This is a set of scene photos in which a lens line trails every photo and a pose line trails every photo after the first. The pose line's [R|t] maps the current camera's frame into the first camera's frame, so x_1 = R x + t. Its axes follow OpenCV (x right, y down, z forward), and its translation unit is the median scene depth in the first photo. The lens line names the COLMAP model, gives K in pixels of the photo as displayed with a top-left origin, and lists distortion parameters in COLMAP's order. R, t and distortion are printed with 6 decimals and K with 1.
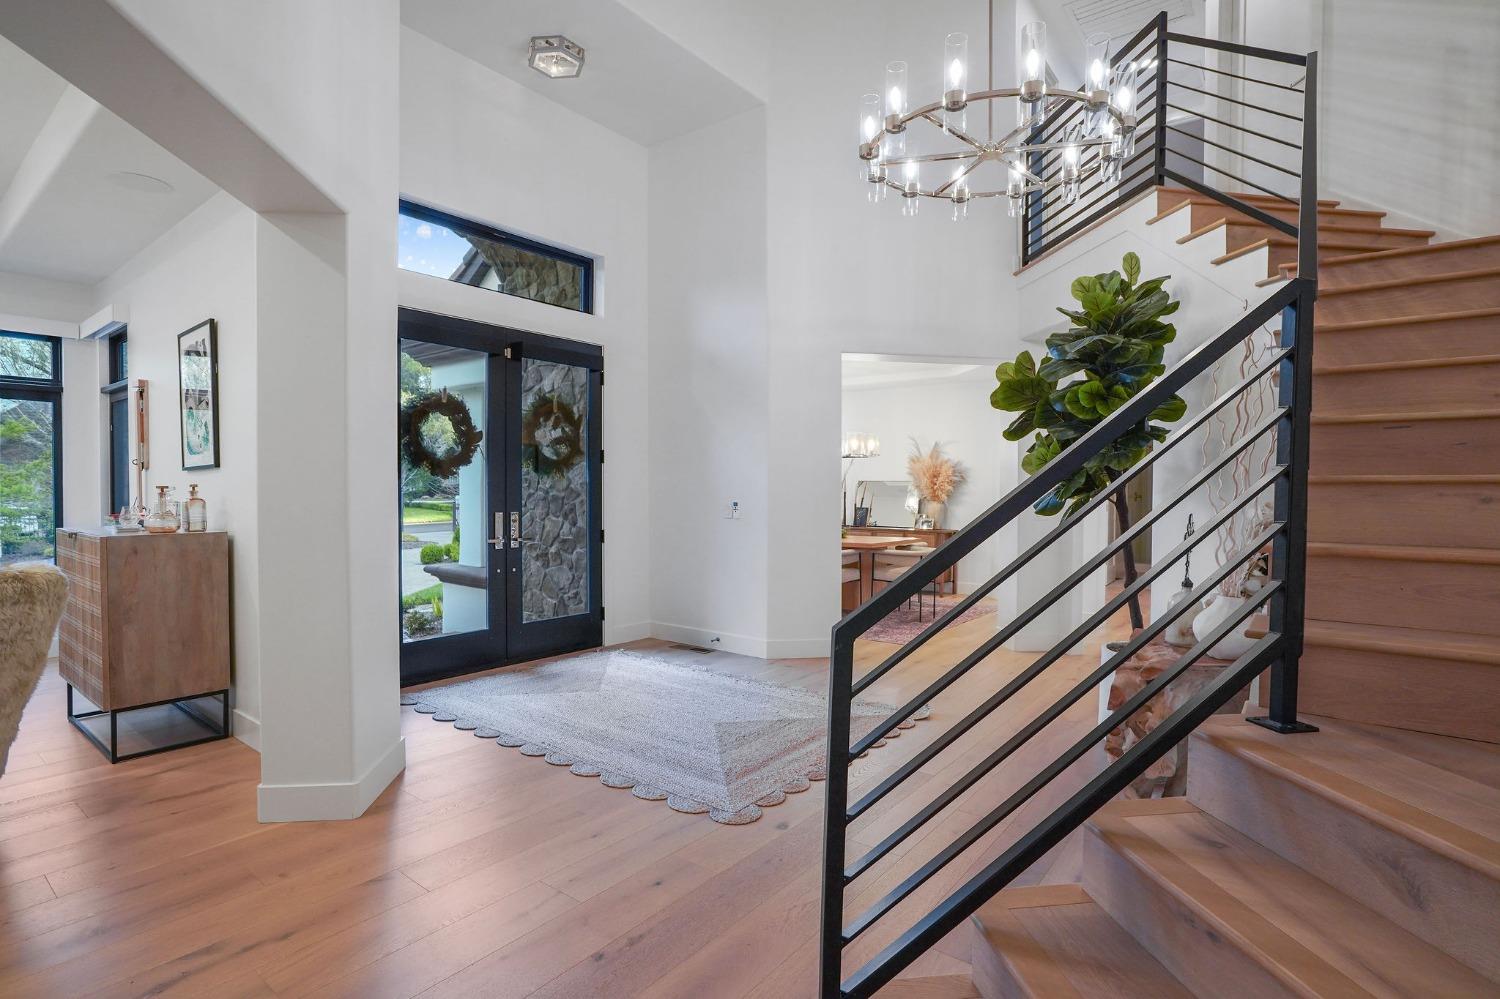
lens RADIAL K [[735.1, 0, 747.2], [0, 735.1, 507.9], [0, 0, 1]] dist [-0.064314, 0.028362]
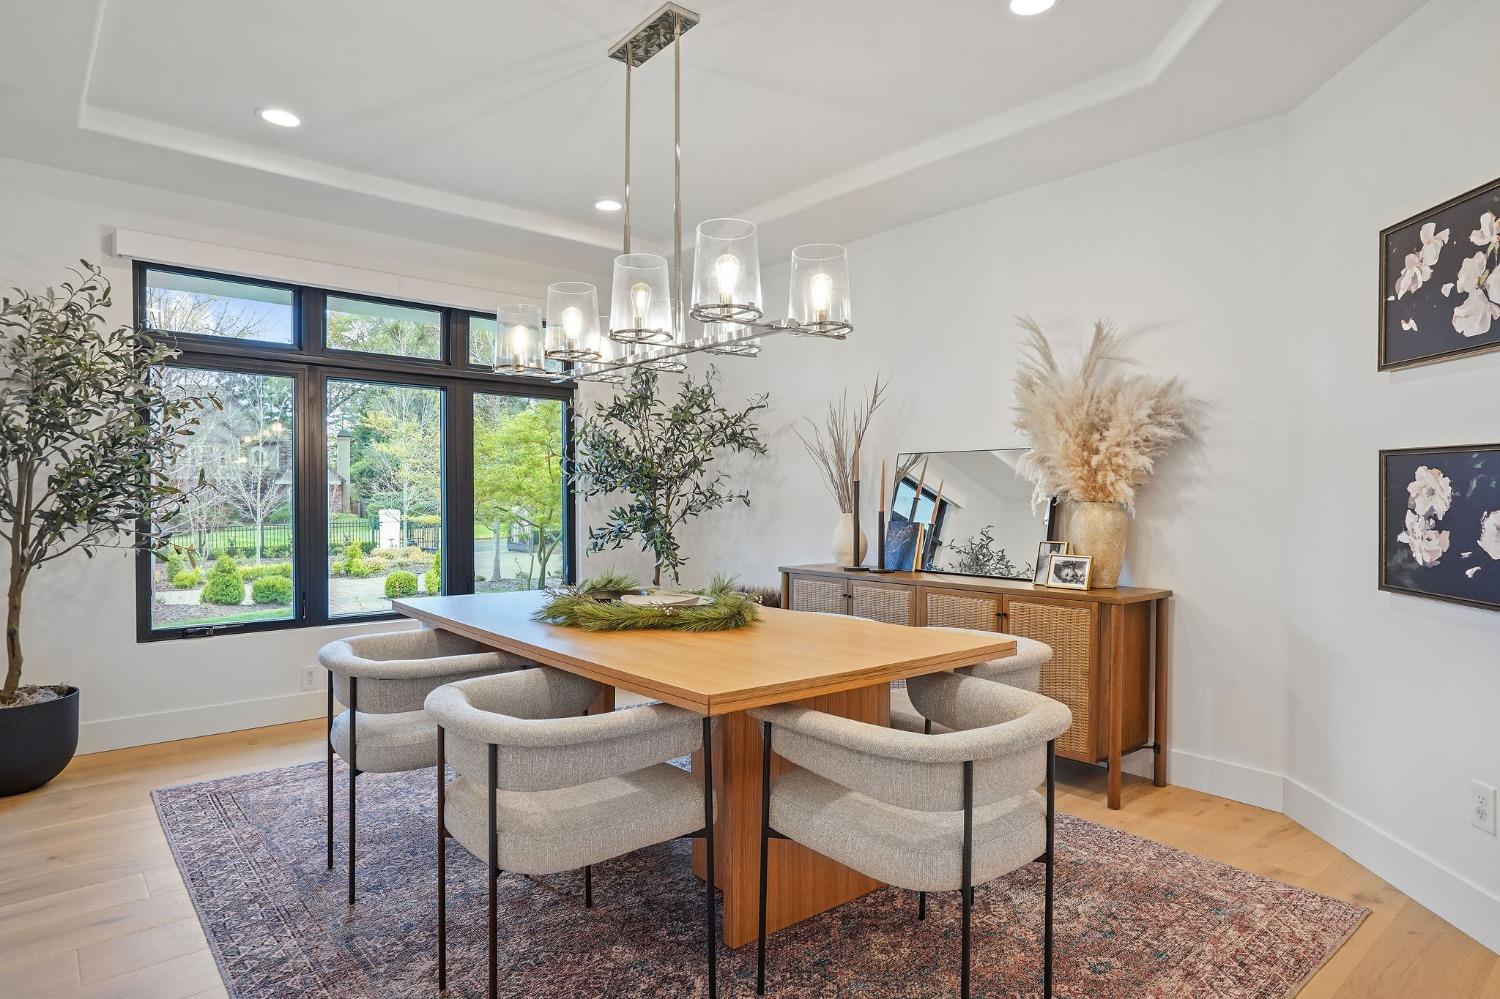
lens RADIAL K [[852.8, 0, 743.2], [0, 852.8, 505.3], [0, 0, 1]] dist [-0.043240, 0.036470]
pose [[0.980916, 0.001249, -0.194426, 0.175170], [-0.005224, 0.999788, -0.019935, 0.000197], [0.194360, 0.020570, 0.980715, 0.595297]]
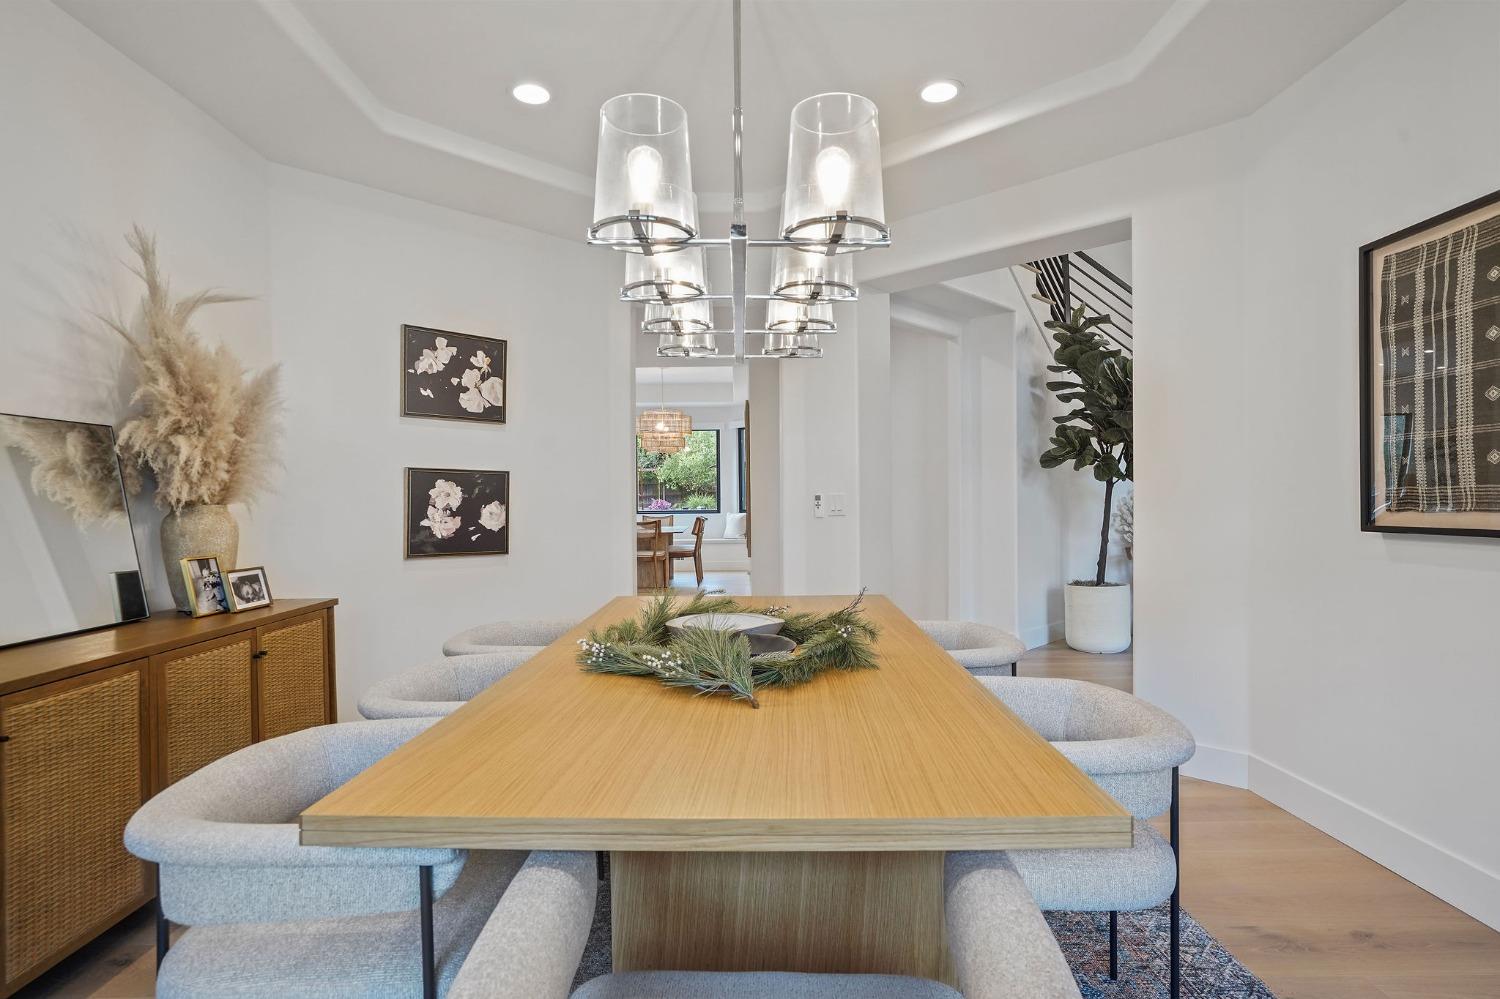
lens RADIAL K [[787.7, 0, 747.3], [0, 787.7, 482.7], [0, 0, 1]] dist [-0.057925, 0.037532]
pose [[-0.615066, 0.013748, 0.788356, -0.099321], [0.026015, 0.999657, 0.002864, -0.013942], [-0.788046, 0.022271, -0.615213, 1.030285]]
